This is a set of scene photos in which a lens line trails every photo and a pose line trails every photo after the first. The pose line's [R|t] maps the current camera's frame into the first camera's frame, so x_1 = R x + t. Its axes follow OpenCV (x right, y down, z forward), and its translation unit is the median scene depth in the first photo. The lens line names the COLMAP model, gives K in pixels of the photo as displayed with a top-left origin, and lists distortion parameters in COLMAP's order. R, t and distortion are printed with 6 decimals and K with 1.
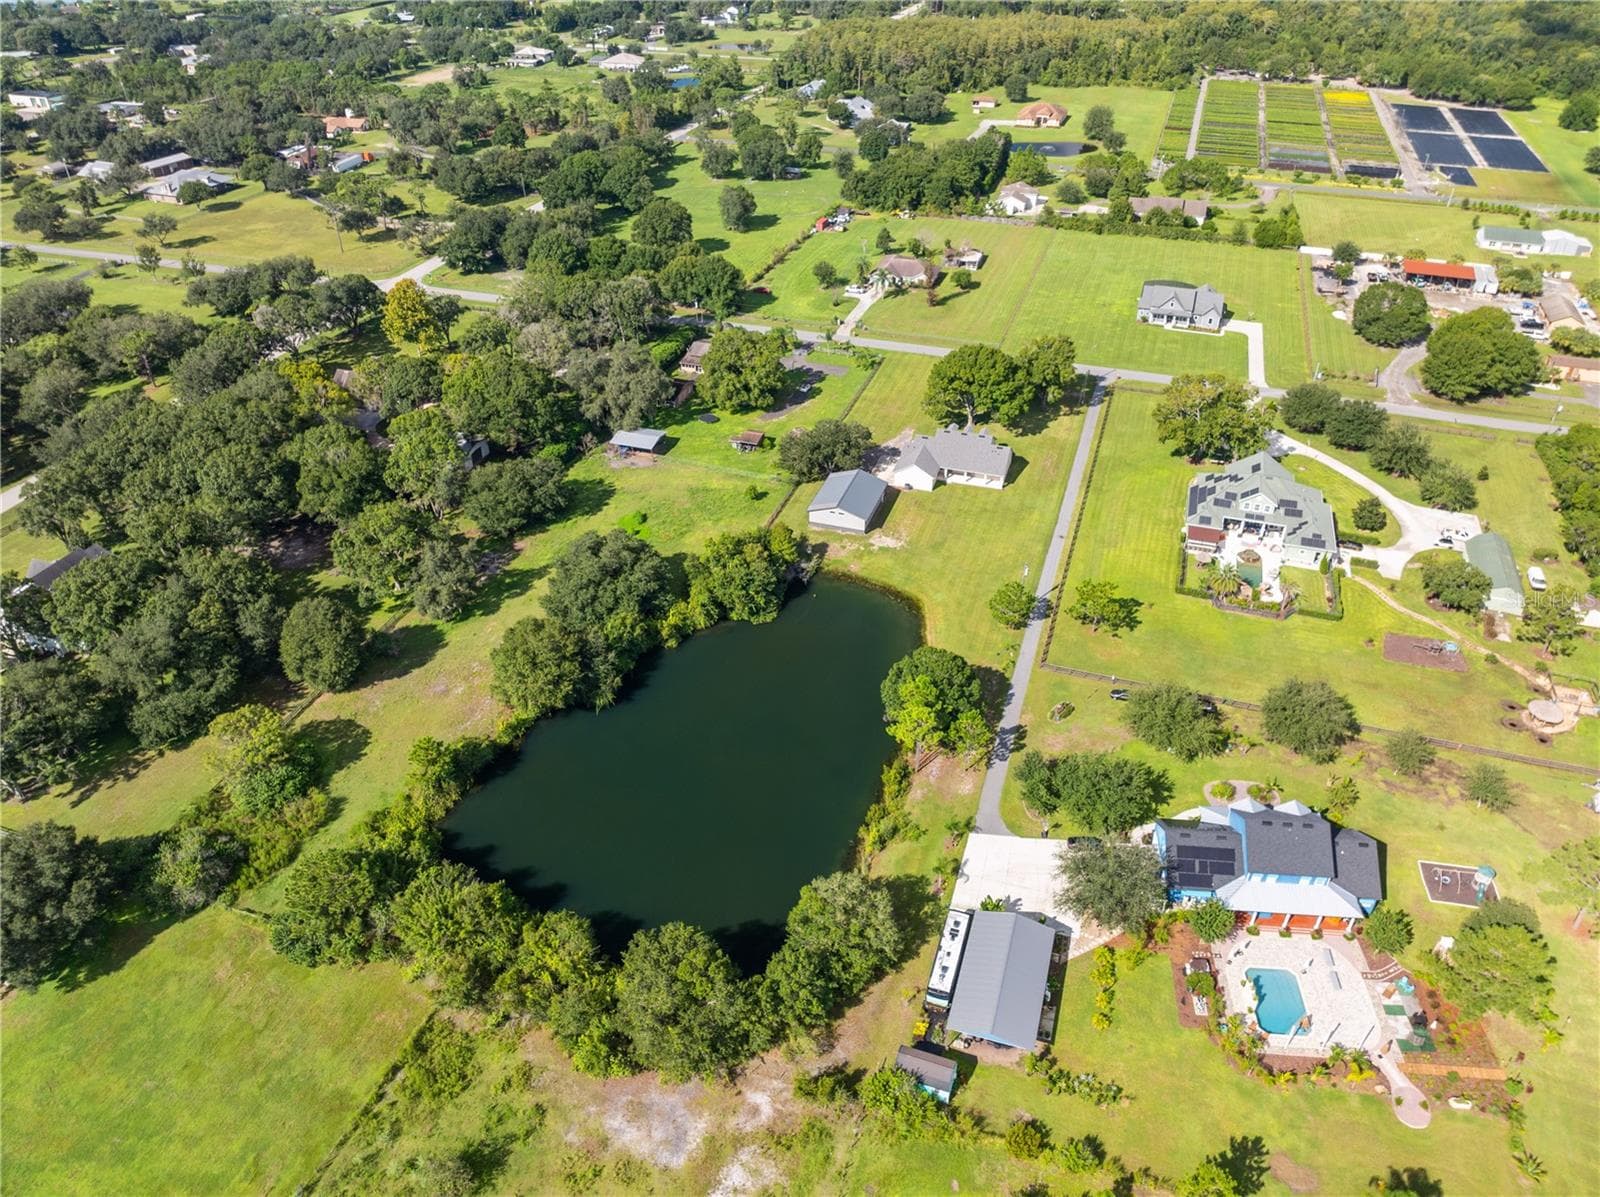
lens RADIAL K [[1145.2, 0, 800.0], [0, 1145.2, 598.5], [0, 0, 1]] dist [-0.031751, -0.002008]
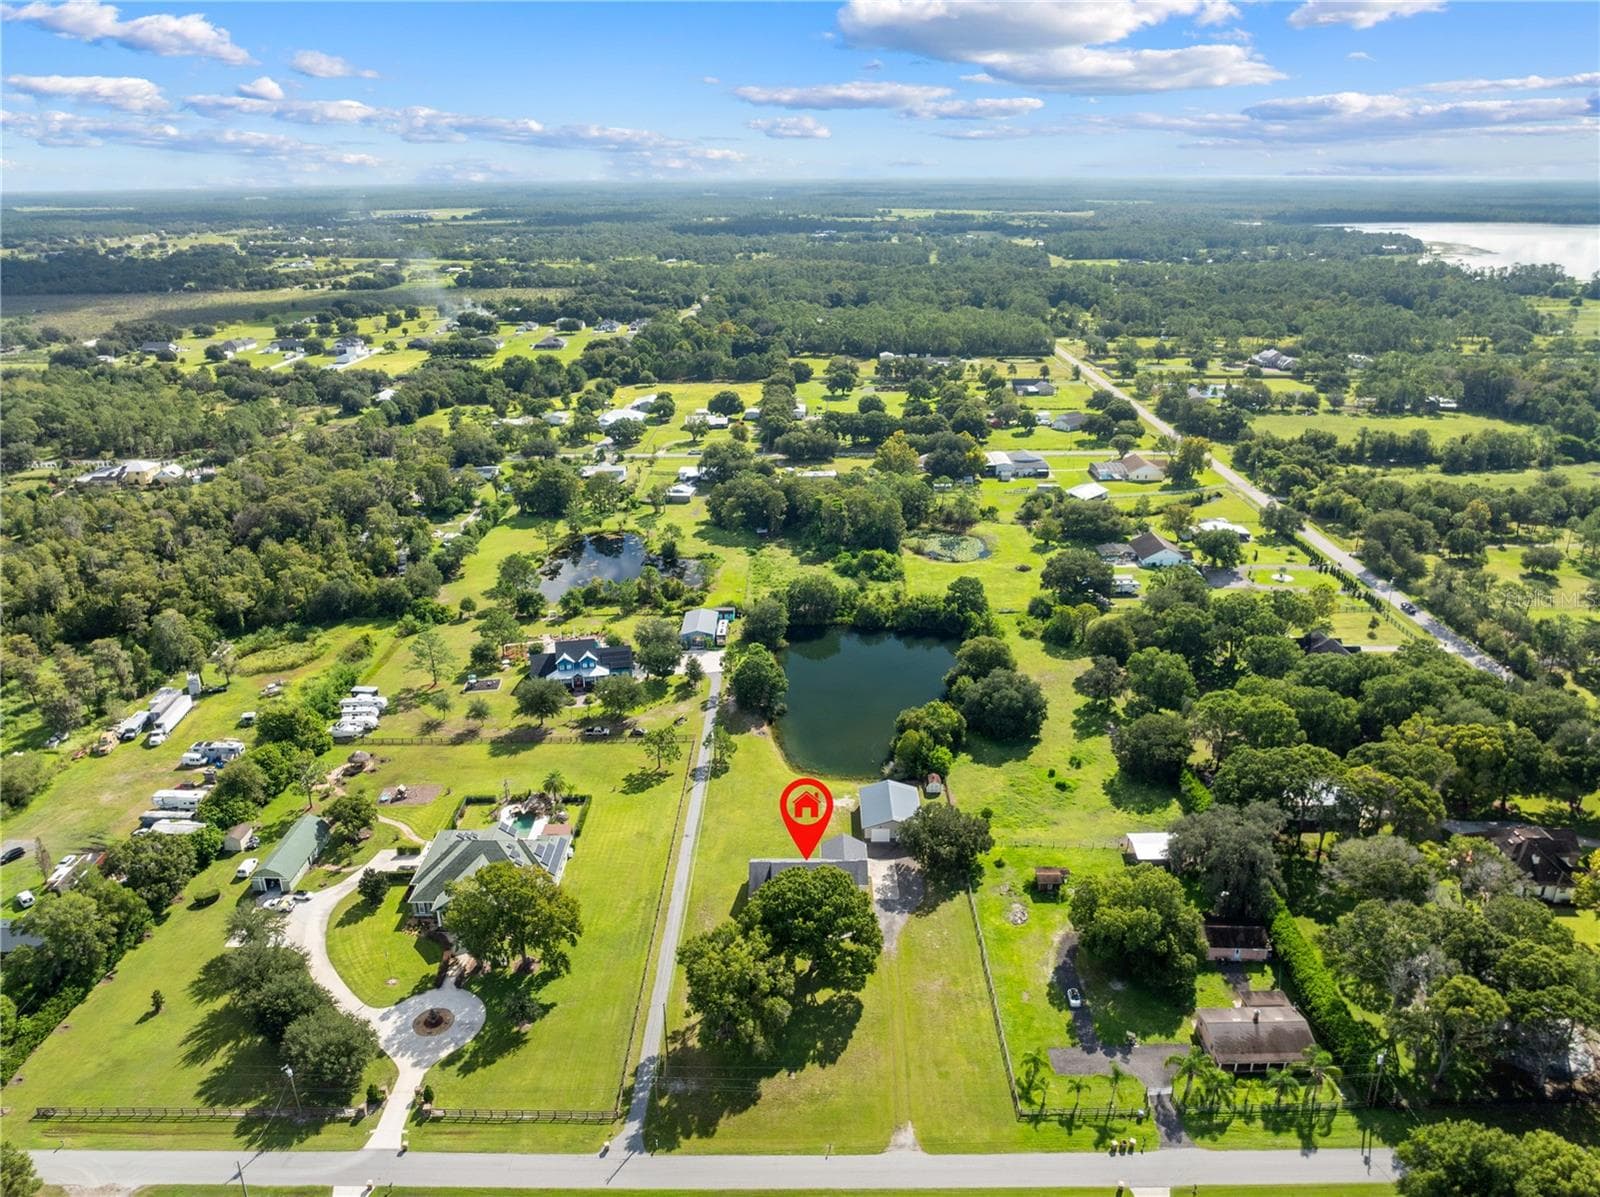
lens RADIAL K [[1145.2, 0, 800.0], [0, 1145.2, 598.5], [0, 0, 1]] dist [-0.031751, -0.002008]
pose [[-0.952560, 0.116311, -0.281250, 0.442196], [-0.163614, 0.583514, 0.795451, -1.146117], [0.256633, 0.803731, -0.536802, 1.563446]]
